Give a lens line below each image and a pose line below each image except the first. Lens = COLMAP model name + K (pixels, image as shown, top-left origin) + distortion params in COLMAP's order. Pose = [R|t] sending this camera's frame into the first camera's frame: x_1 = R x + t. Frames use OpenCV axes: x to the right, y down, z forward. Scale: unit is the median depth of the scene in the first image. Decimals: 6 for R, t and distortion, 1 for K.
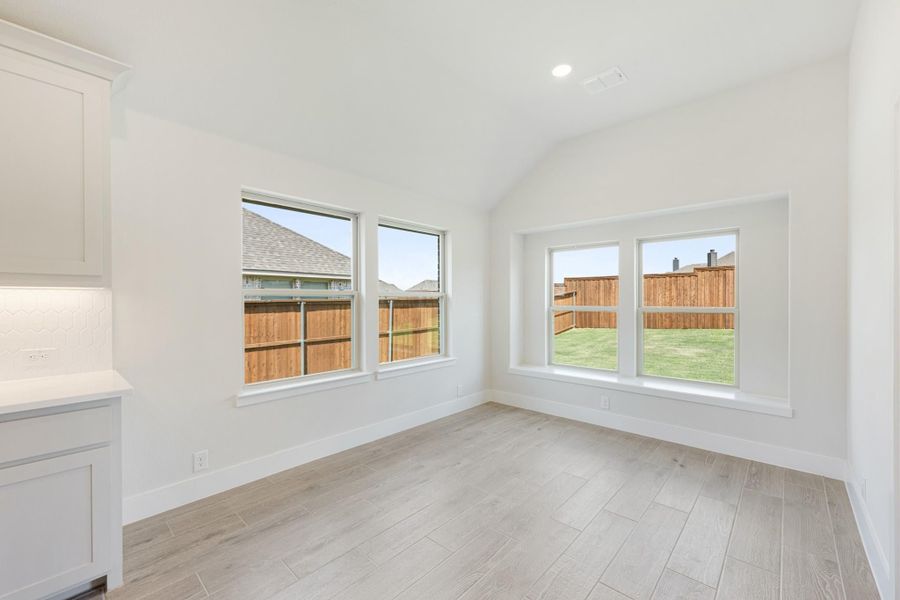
lens RADIAL K [[366.2, 0, 443.4], [0, 366.2, 301.8], [0, 0, 1]] dist [0.006570, 0.000031]
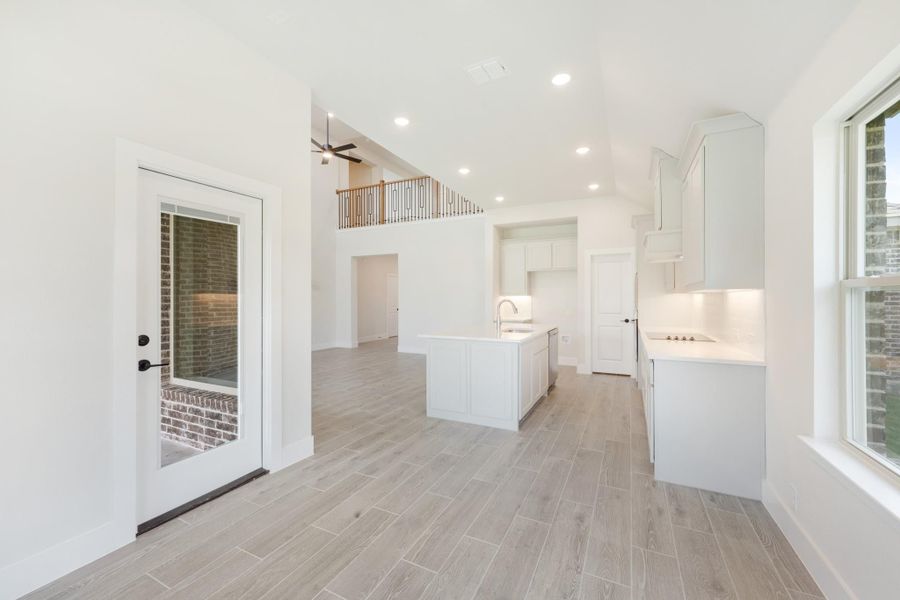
lens RADIAL K [[366.2, 0, 442.0], [0, 366.2, 298.3], [0, 0, 1]] dist [0.006570, 0.000031]
pose [[-0.962835, -0.002192, -0.270081, 0.091889], [-0.001741, 0.999997, -0.001912, 0.001000], [0.270084, -0.001370, -0.962836, 0.492275]]
